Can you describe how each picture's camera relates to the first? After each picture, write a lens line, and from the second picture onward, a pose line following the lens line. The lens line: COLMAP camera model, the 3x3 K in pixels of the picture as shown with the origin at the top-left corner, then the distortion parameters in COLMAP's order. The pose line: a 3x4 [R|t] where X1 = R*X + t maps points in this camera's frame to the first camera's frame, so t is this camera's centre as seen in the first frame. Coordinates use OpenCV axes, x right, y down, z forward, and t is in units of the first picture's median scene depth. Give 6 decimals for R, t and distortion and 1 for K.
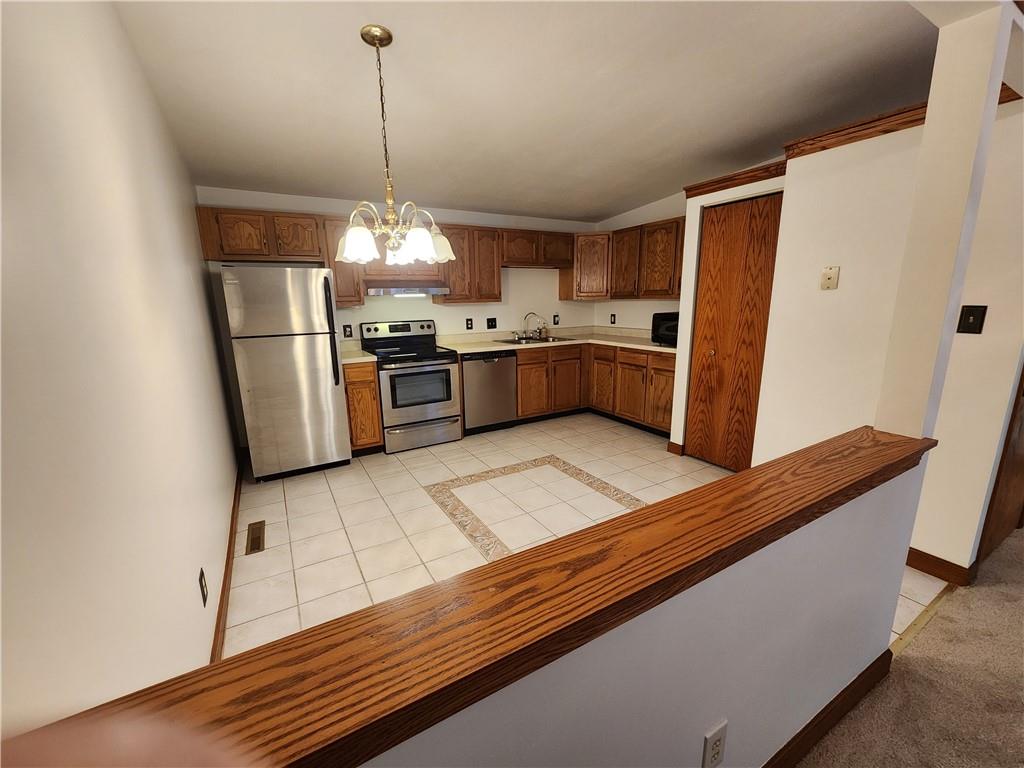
lens RADIAL K [[419.7, 0, 511.0], [0, 419.7, 390.7], [0, 0, 1]] dist [-0.001852, 0.000566]
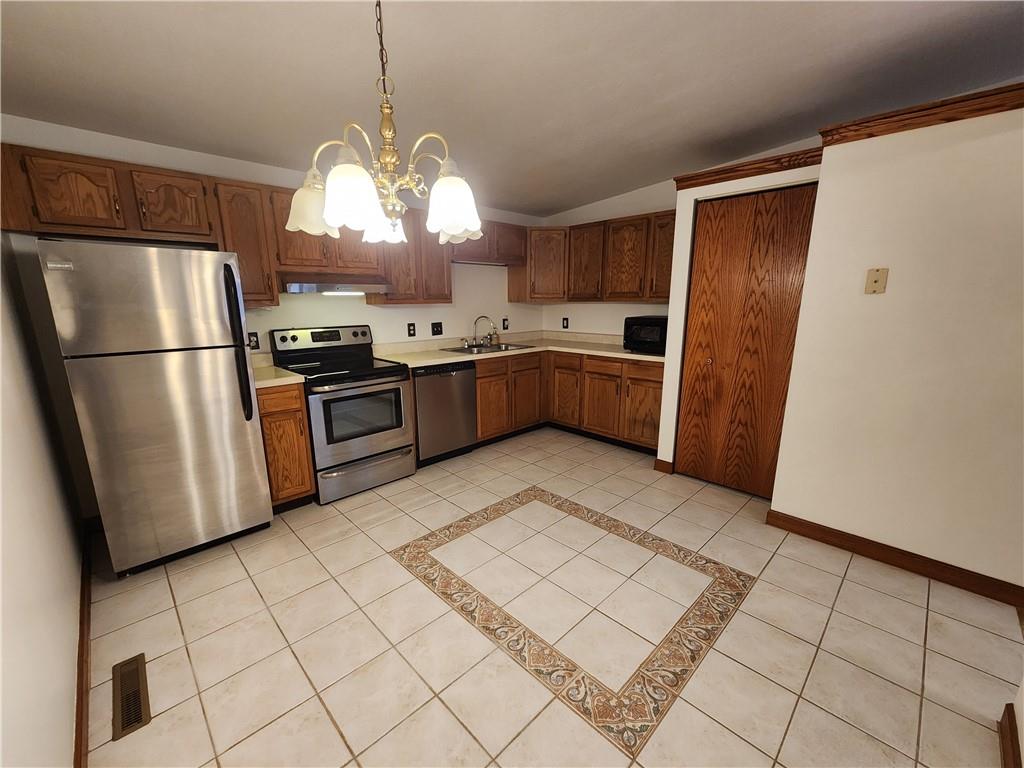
lens RADIAL K [[419.7, 0, 511.4], [0, 419.7, 392.0], [0, 0, 1]] dist [-0.001852, 0.000566]
pose [[0.969939, -0.040263, 0.239993, -0.129198], [0.040600, 0.999169, 0.003543, -0.036922], [-0.239936, 0.006307, 0.970768, 0.178707]]
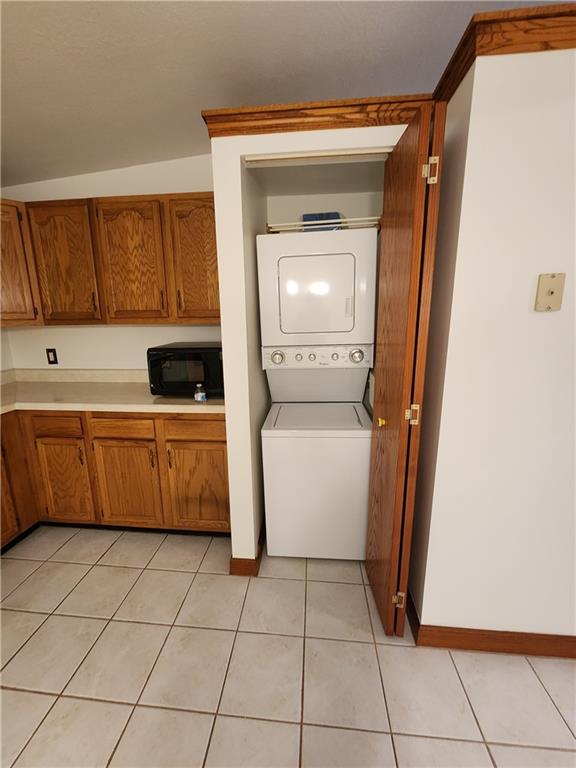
lens RADIAL K [[314.8, 0, 283.0], [0, 314.8, 380.5], [0, 0, 1]] dist [-0.001852, 0.000566]
pose [[0.591396, -0.154014, 0.791537, 0.093771], [0.175646, 0.982626, 0.059962, -0.135887], [-0.787019, 0.103569, 0.608173, 0.592109]]
